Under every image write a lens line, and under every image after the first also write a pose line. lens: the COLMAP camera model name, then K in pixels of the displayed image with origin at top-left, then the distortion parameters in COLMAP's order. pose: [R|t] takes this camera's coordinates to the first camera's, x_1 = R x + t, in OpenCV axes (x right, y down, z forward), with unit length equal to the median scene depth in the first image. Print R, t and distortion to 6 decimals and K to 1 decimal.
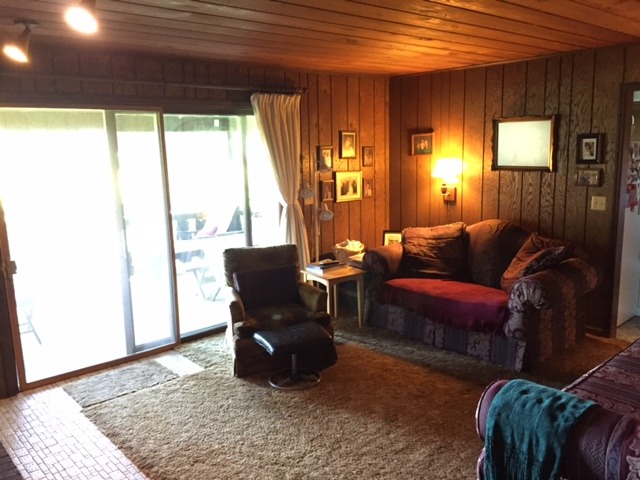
lens RADIAL K [[551.3, 0, 319.3], [0, 551.3, 239.7], [0, 0, 1]] dist [0.128014, -0.200502]
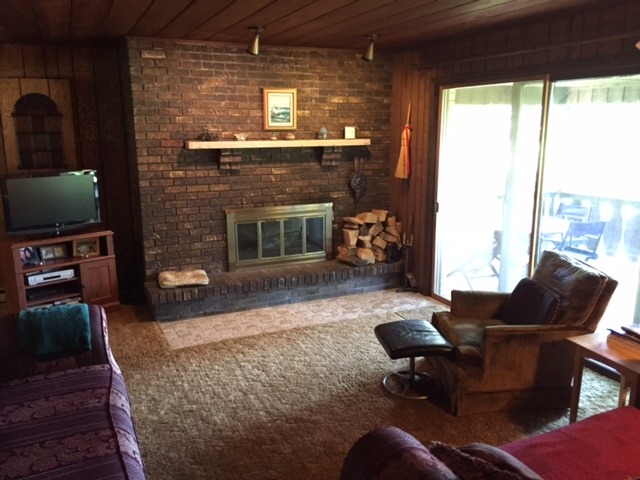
lens RADIAL K [[551.3, 0, 319.3], [0, 551.3, 239.7], [0, 0, 1]] dist [0.128014, -0.200502]
pose [[-0.292050, 0.227879, -0.928858, 0.818817], [-0.151479, 0.947919, 0.280184, -0.211407], [0.944331, 0.222530, -0.242321, 1.071395]]
